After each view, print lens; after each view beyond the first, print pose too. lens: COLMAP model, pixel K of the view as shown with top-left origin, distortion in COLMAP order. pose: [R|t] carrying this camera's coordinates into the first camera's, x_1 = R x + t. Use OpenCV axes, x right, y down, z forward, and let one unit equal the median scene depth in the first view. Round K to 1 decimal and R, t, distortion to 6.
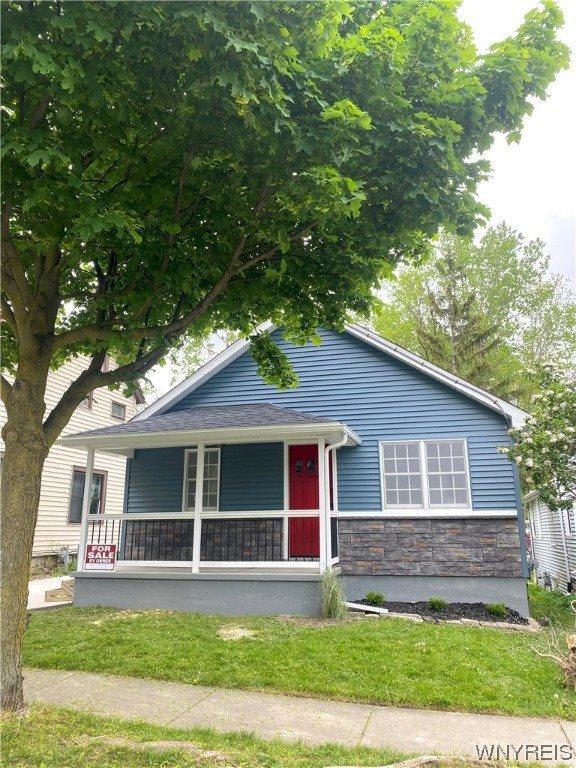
lens RADIAL K [[597.2, 0, 291.7], [0, 597.2, 384.4], [0, 0, 1]] dist [0.010647, -0.002971]
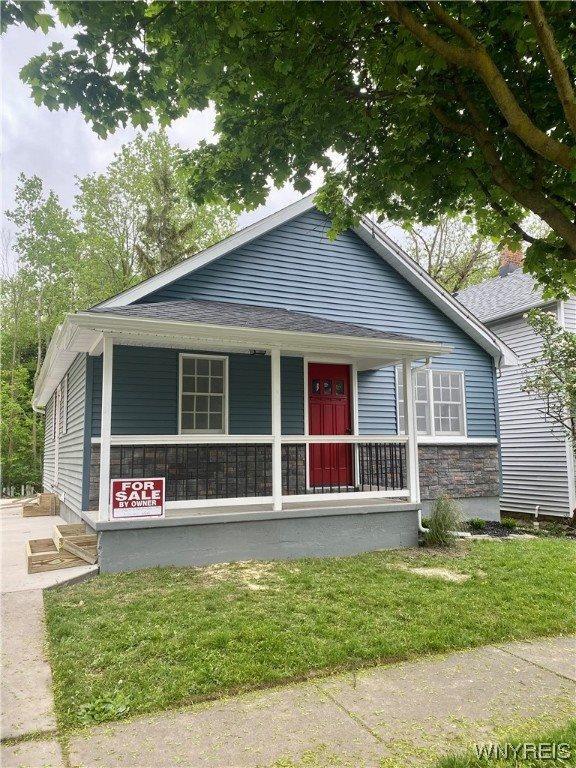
lens RADIAL K [[597.2, 0, 289.0], [0, 597.2, 383.4], [0, 0, 1]] dist [0.010647, -0.002971]
pose [[0.758274, 0.071913, 0.647957, -0.641751], [-0.144873, 0.987634, 0.059927, 0.093668], [-0.635635, -0.139313, 0.759316, 0.391583]]
